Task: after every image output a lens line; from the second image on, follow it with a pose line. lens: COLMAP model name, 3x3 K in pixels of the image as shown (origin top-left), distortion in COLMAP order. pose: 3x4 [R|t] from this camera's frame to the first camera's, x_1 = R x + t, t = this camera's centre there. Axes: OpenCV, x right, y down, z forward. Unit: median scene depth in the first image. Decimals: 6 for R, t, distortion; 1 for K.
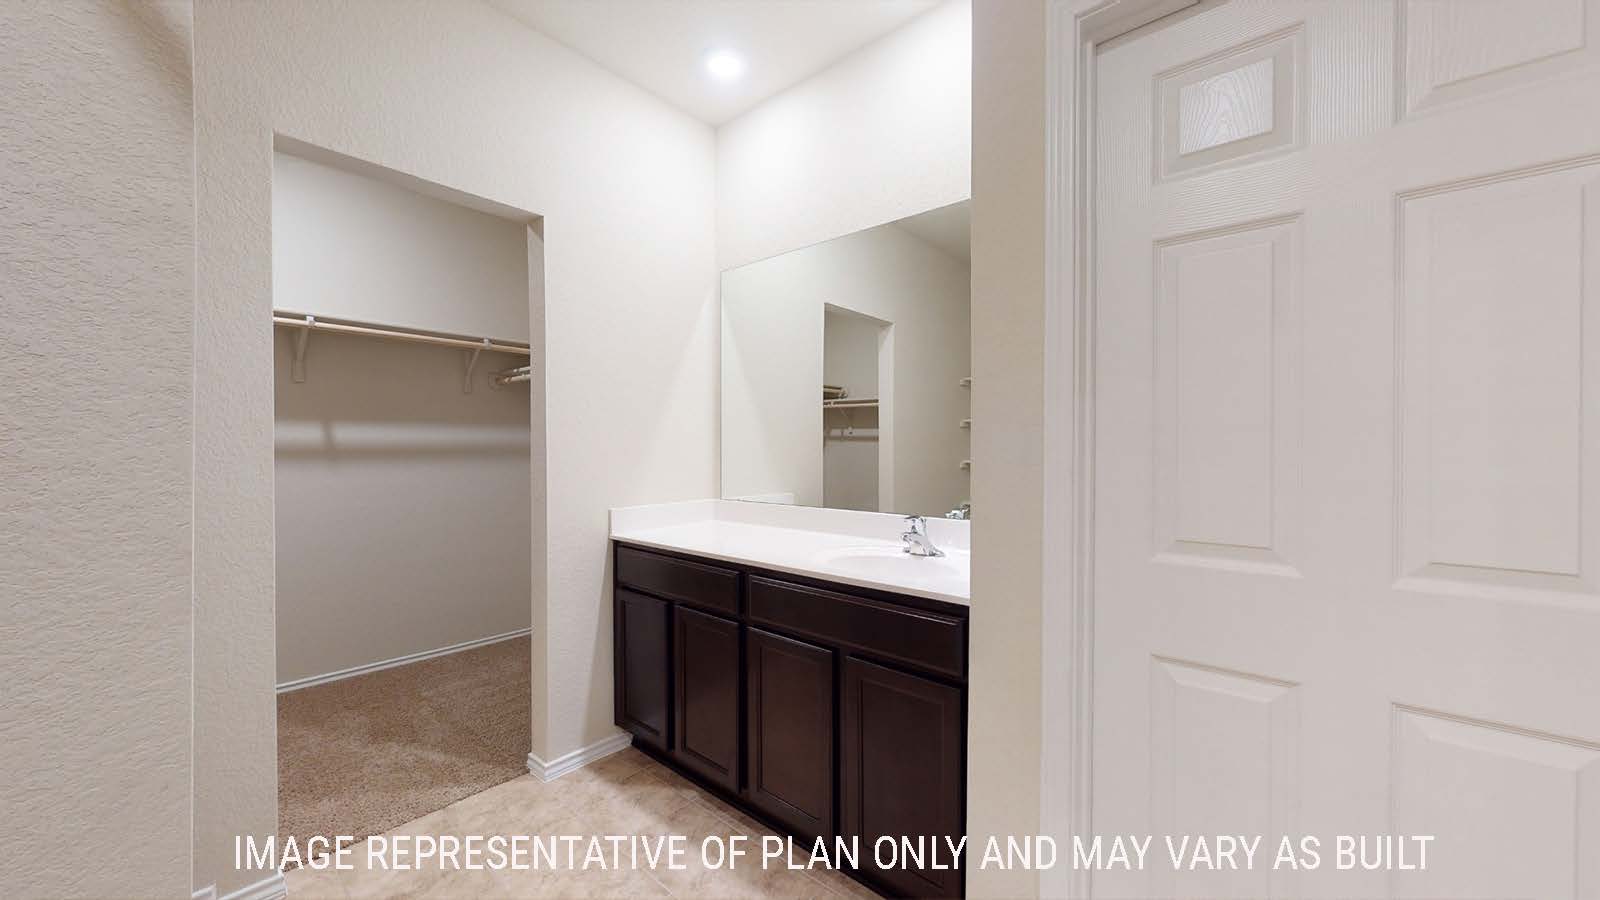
lens RADIAL K [[595.4, 0, 800.0], [0, 595.4, 450.0], [0, 0, 1]] dist [0.003203, 0.000405]
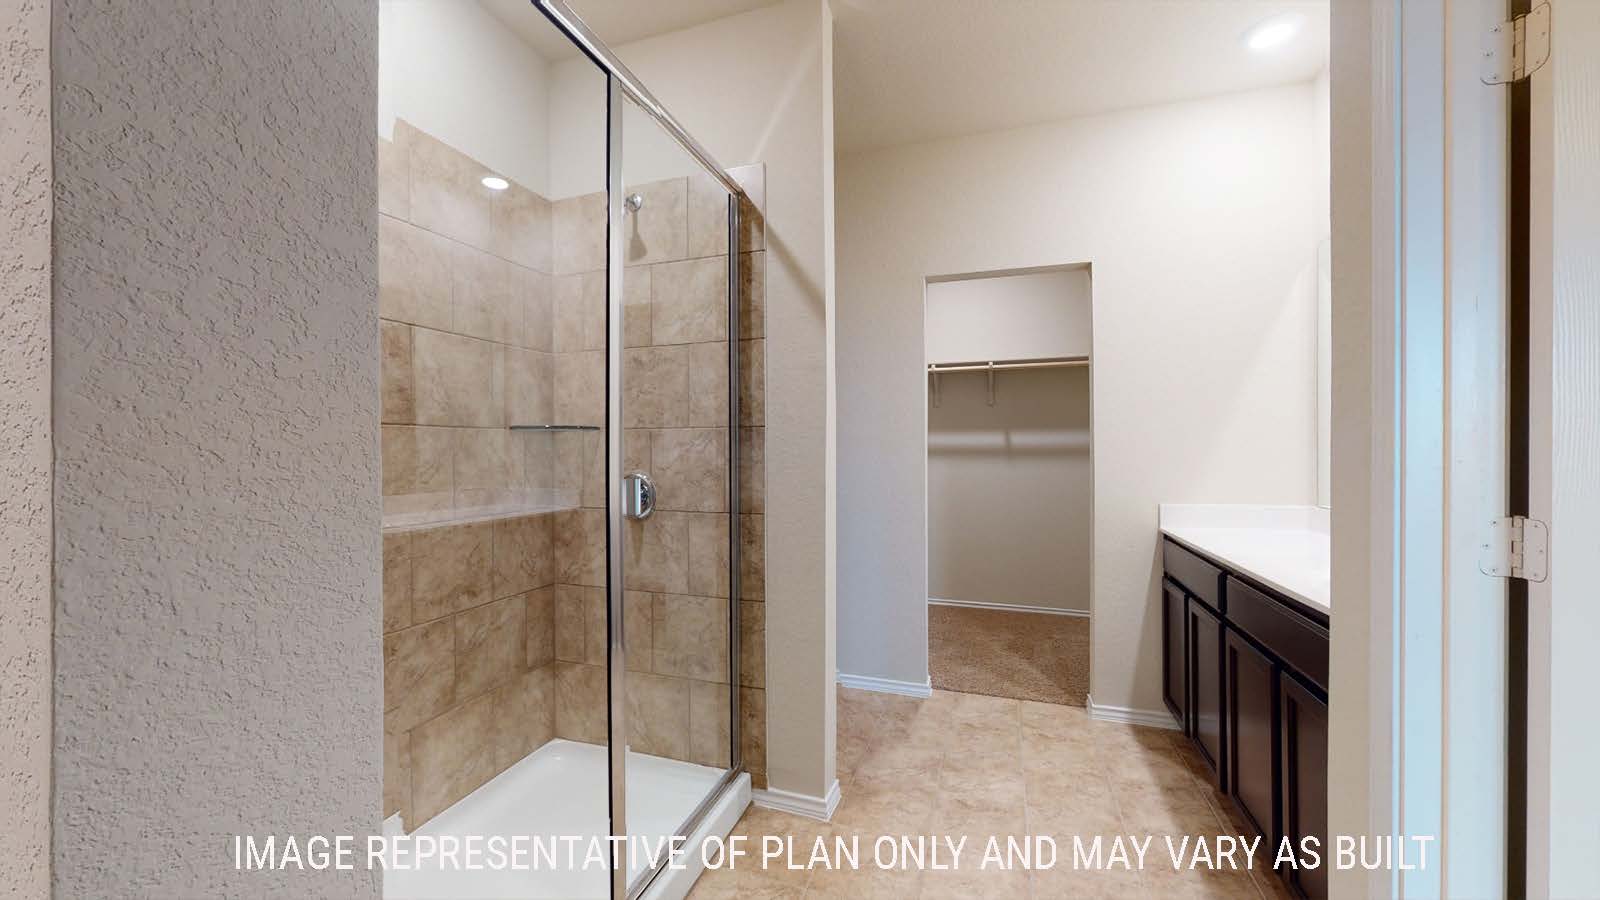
lens RADIAL K [[595.4, 0, 800.0], [0, 595.4, 450.0], [0, 0, 1]] dist [0.003203, 0.000405]
pose [[0.391236, 0.001717, -0.920289, 0.456311], [-0.006371, 0.999979, -0.000843, 0.005096], [0.920268, 0.006194, 0.391239, -0.042127]]
